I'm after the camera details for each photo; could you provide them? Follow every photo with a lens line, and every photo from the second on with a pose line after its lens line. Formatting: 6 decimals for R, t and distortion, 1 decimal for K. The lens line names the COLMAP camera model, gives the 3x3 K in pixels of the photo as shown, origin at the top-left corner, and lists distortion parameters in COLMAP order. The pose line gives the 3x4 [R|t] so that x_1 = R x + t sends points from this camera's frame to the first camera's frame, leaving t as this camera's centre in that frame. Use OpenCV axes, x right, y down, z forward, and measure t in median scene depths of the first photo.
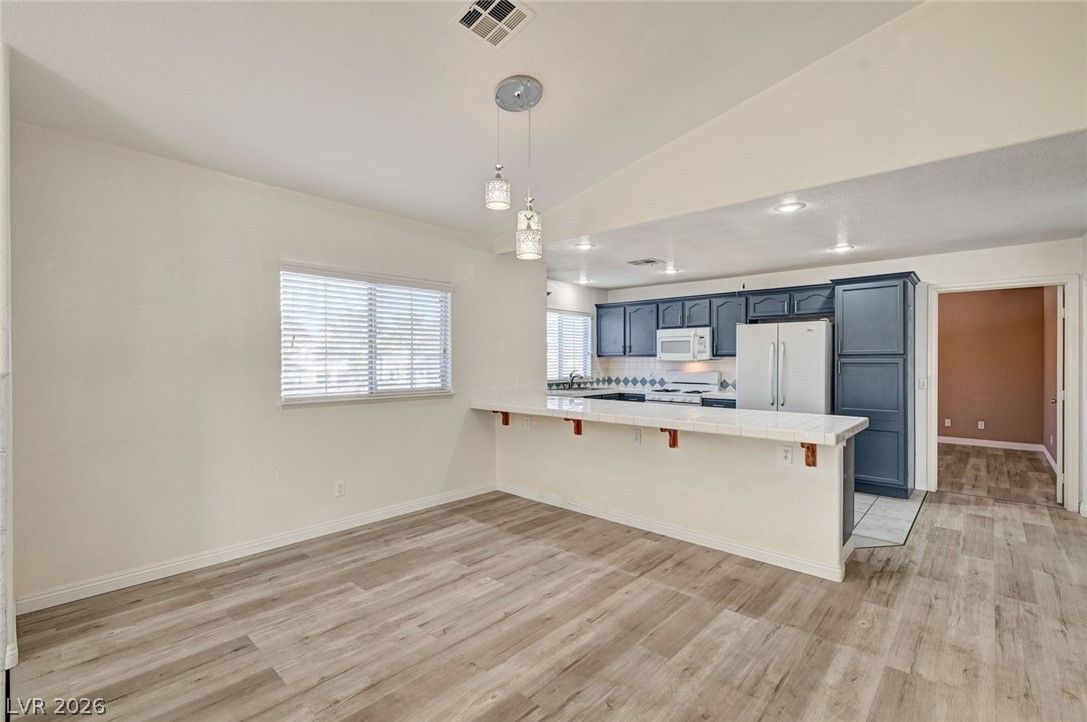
lens RADIAL K [[487.7, 0, 546.5], [0, 487.7, 360.1], [0, 0, 1]] dist [0.000076, 0.000386]
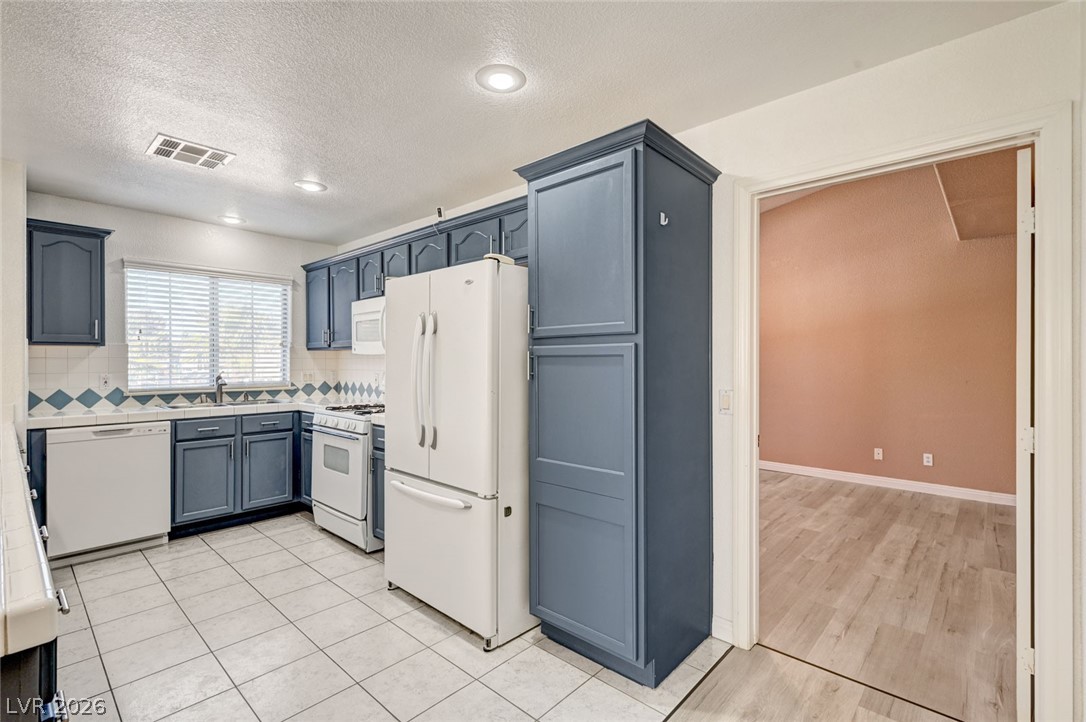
lens RADIAL K [[494.1, 0, 543.0], [0, 494.1, 361.0], [0, 0, 1]] dist [0.000292, 0.000275]
pose [[0.999952, 0.000779, -0.009717, 0.647699], [-0.000763, 0.999998, 0.001640, 0.009655], [0.009718, -0.001633, 0.999951, 0.580979]]
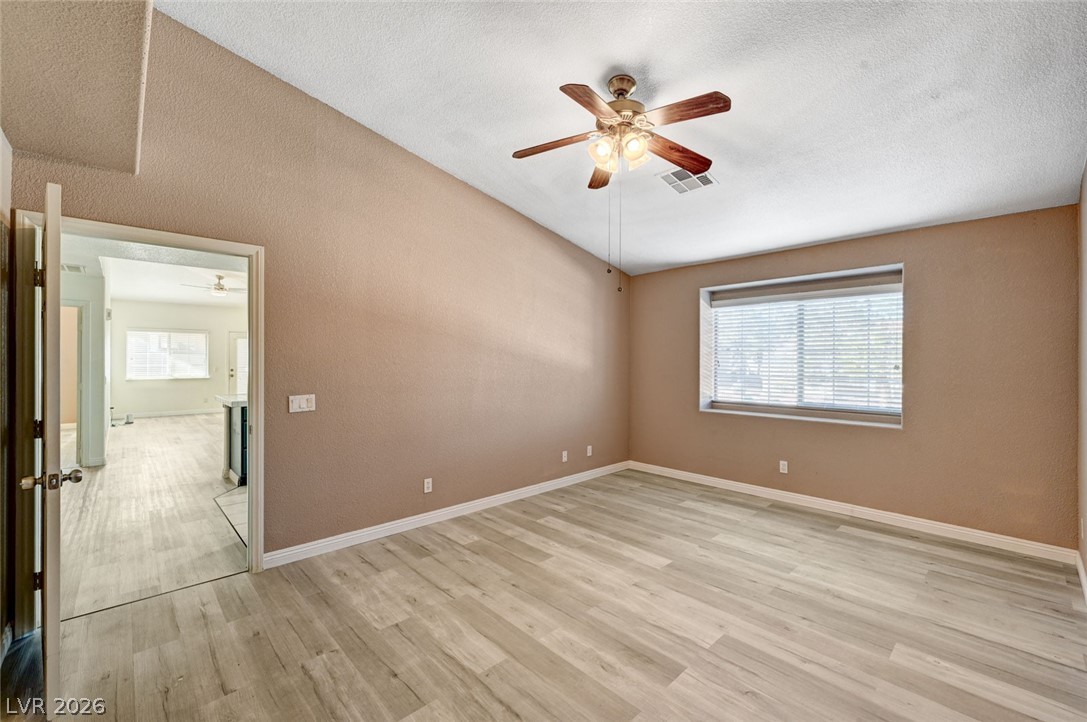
lens RADIAL K [[452.9, 0, 549.0], [0, 452.9, 360.4], [0, 0, 1]] dist [0.000844, -0.000044]
pose [[-0.078271, 0.001839, -0.996930, 1.434544], [-0.003735, 0.999991, 0.002138, -0.008503], [0.996925, 0.003891, -0.078263, 1.516930]]
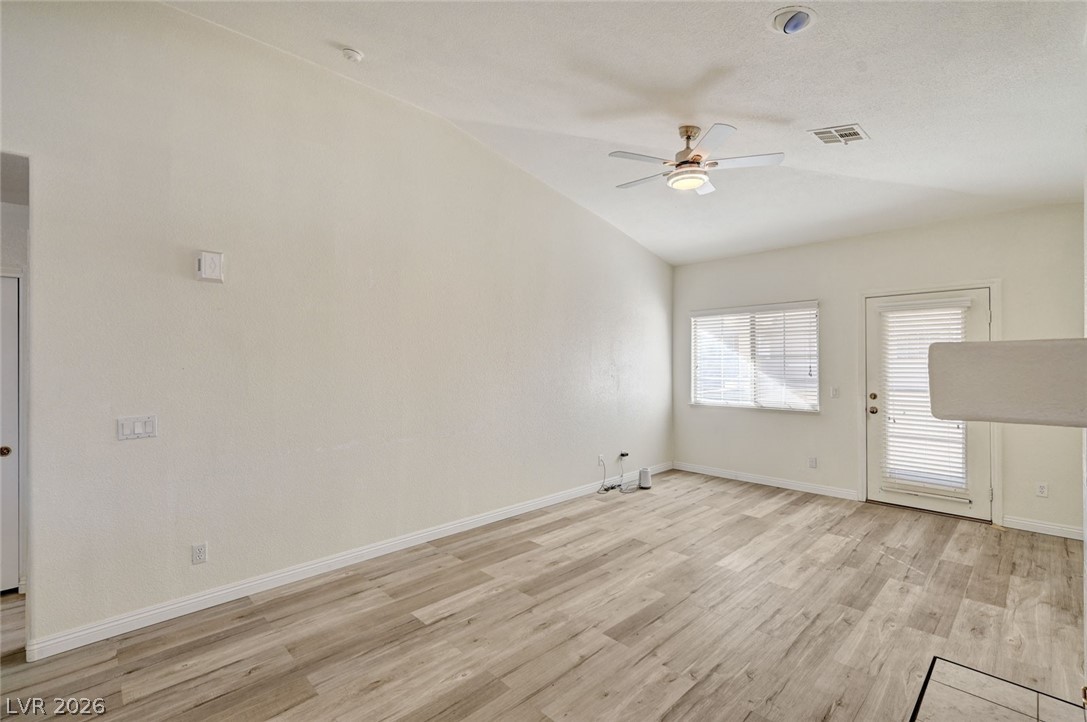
lens RADIAL K [[479.1, 0, 543.5], [0, 479.1, 361.0], [0, 0, 1]] dist [0.000486, 0.000136]
pose [[-0.997241, 0.004804, 0.074074, -0.261080], [0.004576, 0.999984, -0.003253, -0.016558], [-0.074088, -0.002905, -0.997247, 0.660991]]
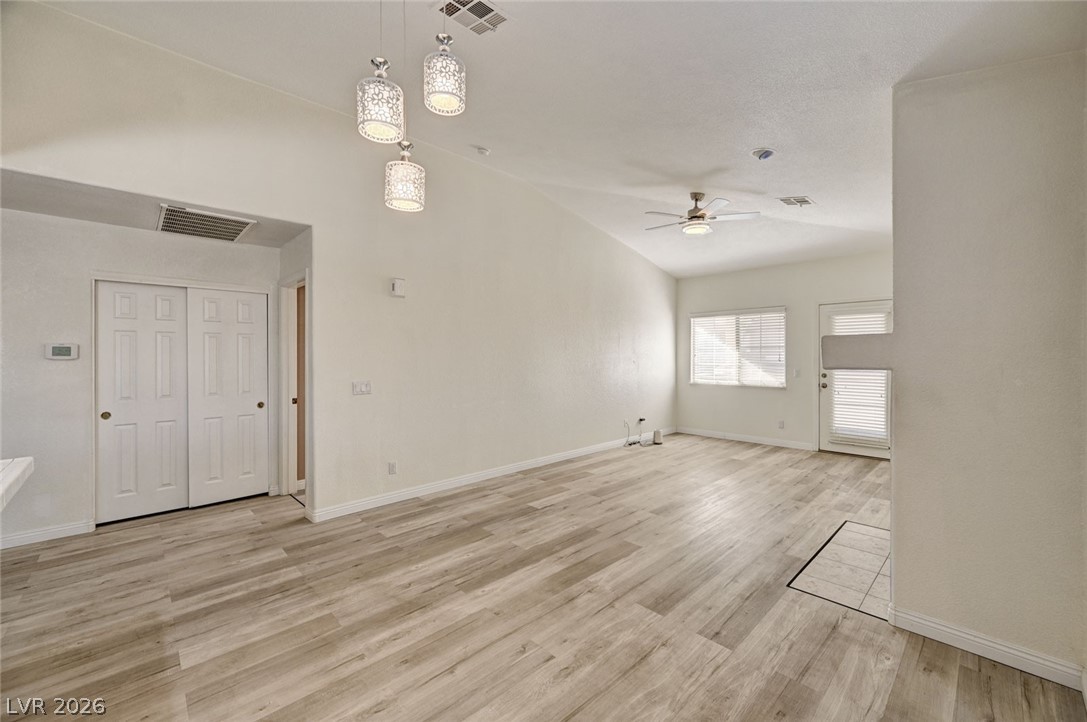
lens RADIAL K [[431.3, 0, 544.7], [0, 431.3, 356.9], [0, 0, 1]] dist [-0.002501, 0.000079]
pose [[-0.997039, 0.002323, 0.076866, -0.159122], [0.002556, 0.999992, 0.002937, -0.003450], [-0.076858, 0.003125, -0.997037, 0.923541]]
